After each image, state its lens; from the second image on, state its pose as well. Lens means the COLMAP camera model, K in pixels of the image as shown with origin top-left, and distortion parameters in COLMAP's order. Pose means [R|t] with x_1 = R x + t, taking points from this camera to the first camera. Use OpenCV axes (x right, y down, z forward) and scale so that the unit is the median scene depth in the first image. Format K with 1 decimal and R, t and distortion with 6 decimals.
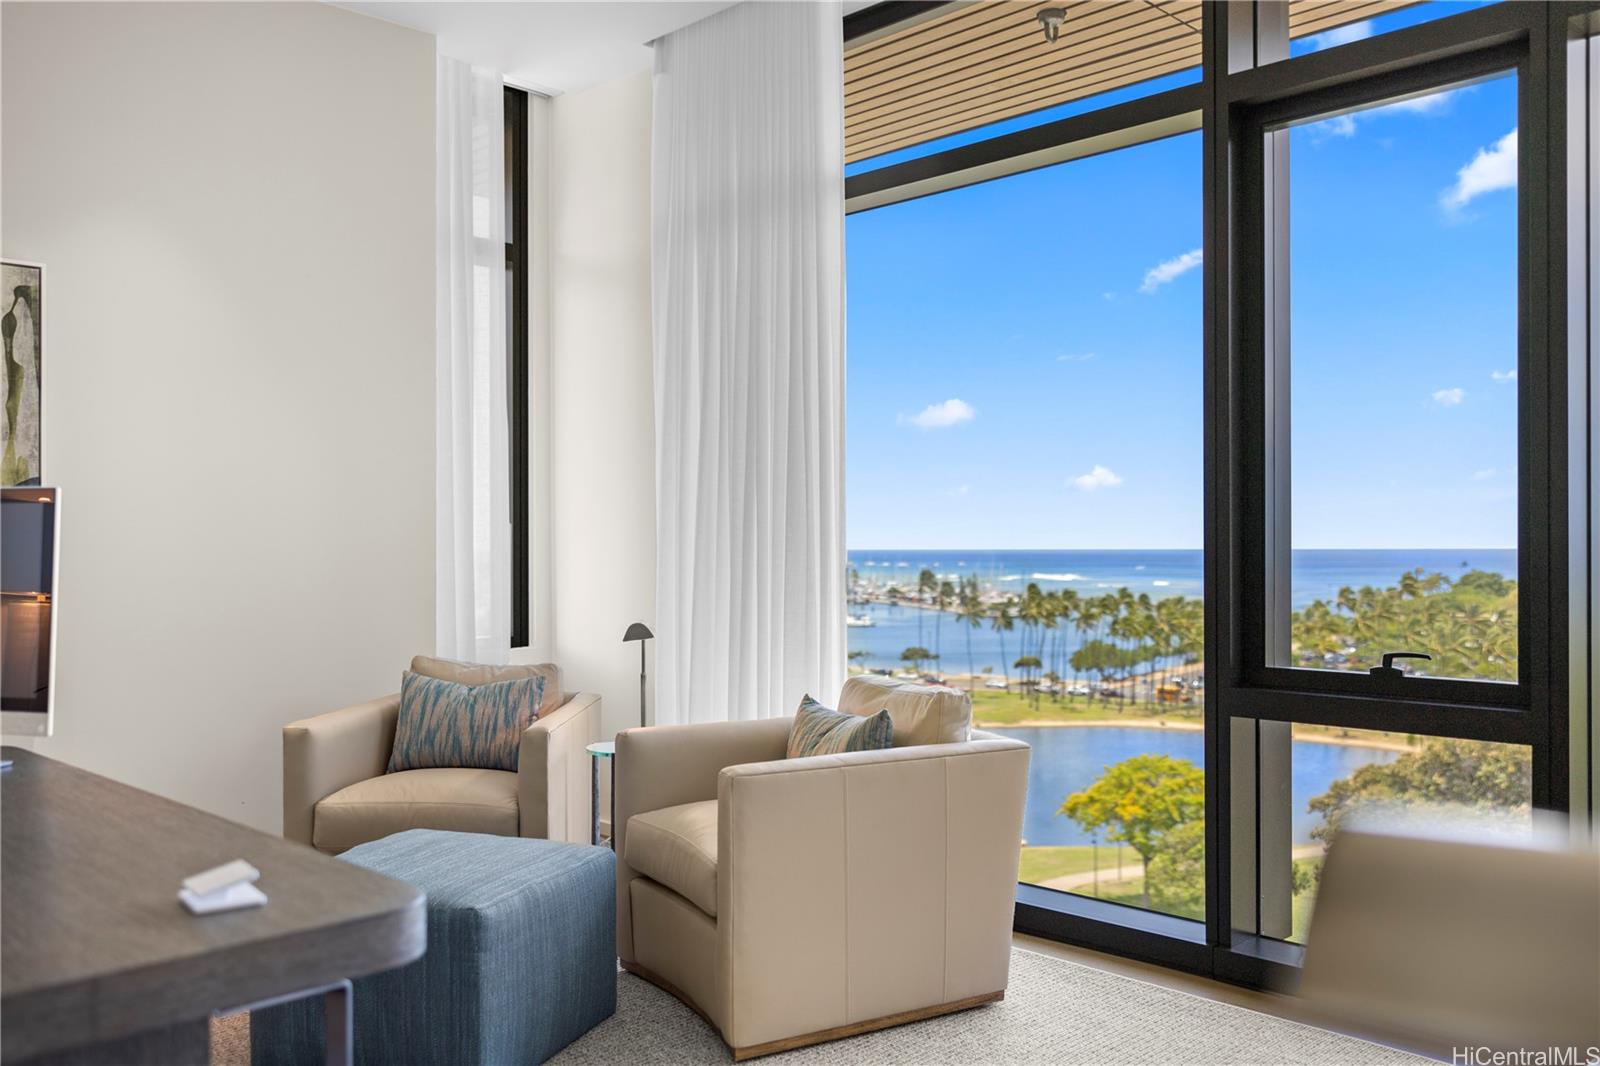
lens RADIAL K [[1353.4, 0, 804.8], [0, 1353.4, 531.8], [0, 0, 1]] dist [0.034121, -0.002856]
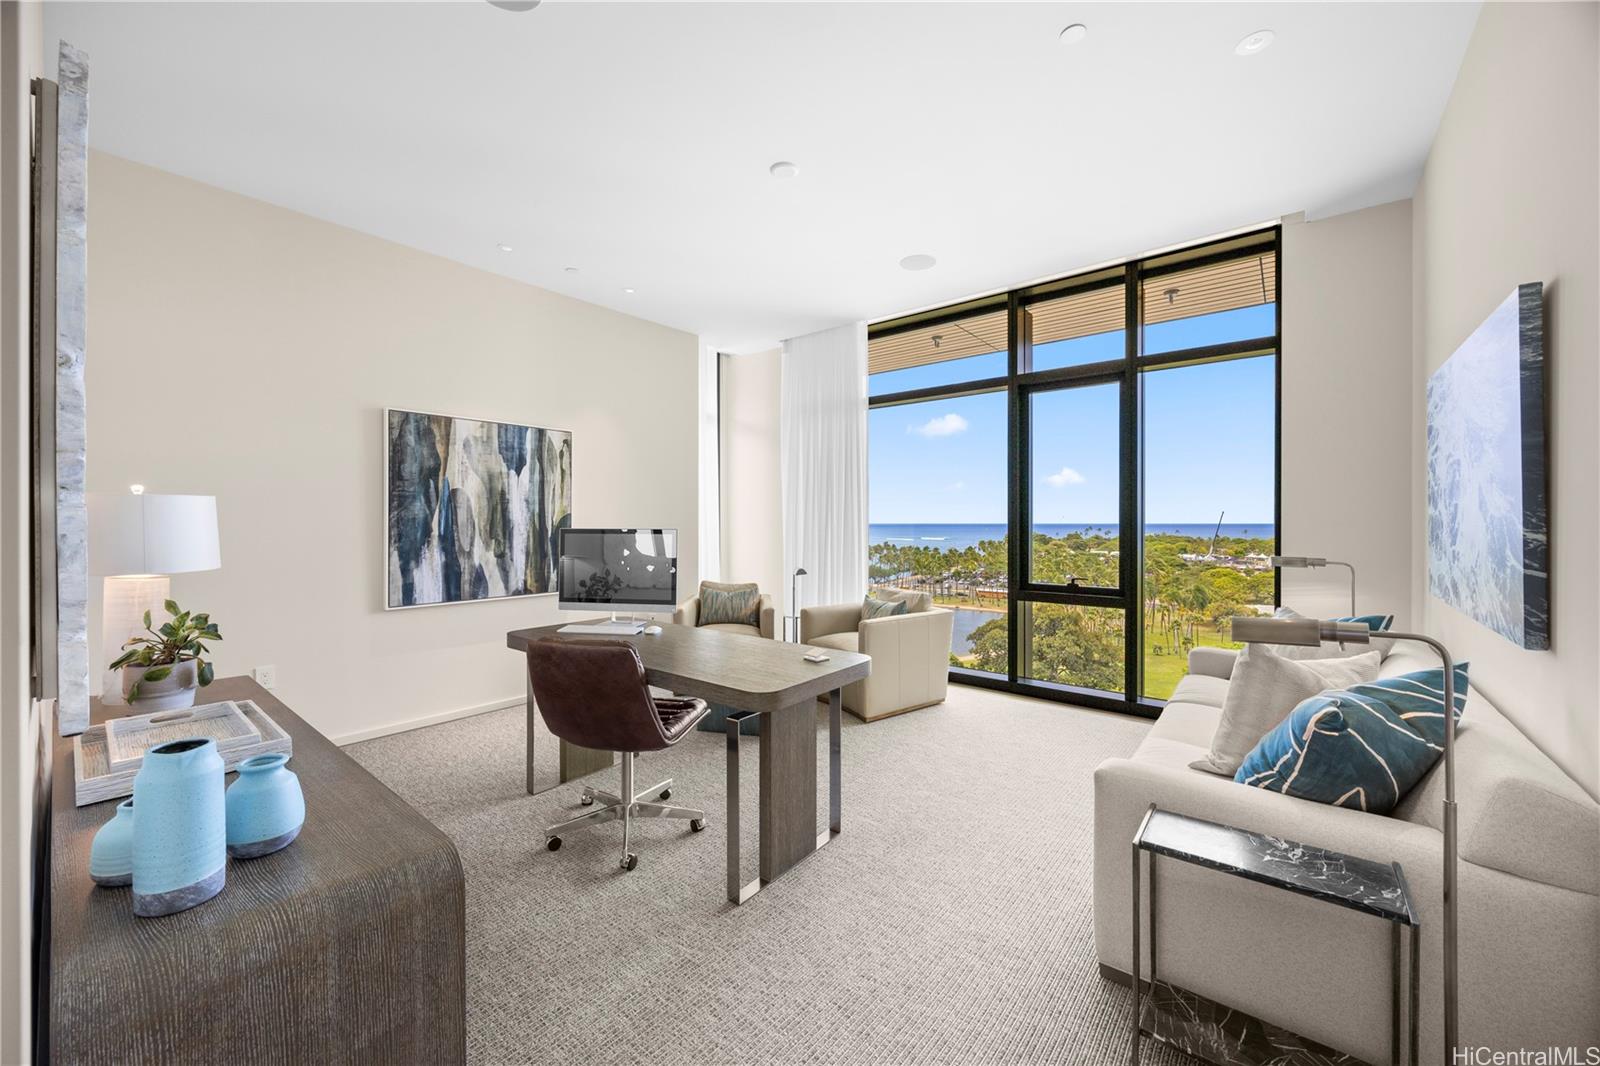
lens RADIAL K [[620.1, 0, 805.7], [0, 620.1, 519.9], [0, 0, 1]] dist [-0.000742, 0.000309]
pose [[0.994252, 0.002874, 0.107027, -0.233326], [-0.003592, 0.999972, 0.006510, -0.034746], [-0.107006, -0.006857, 0.994235, -0.209060]]
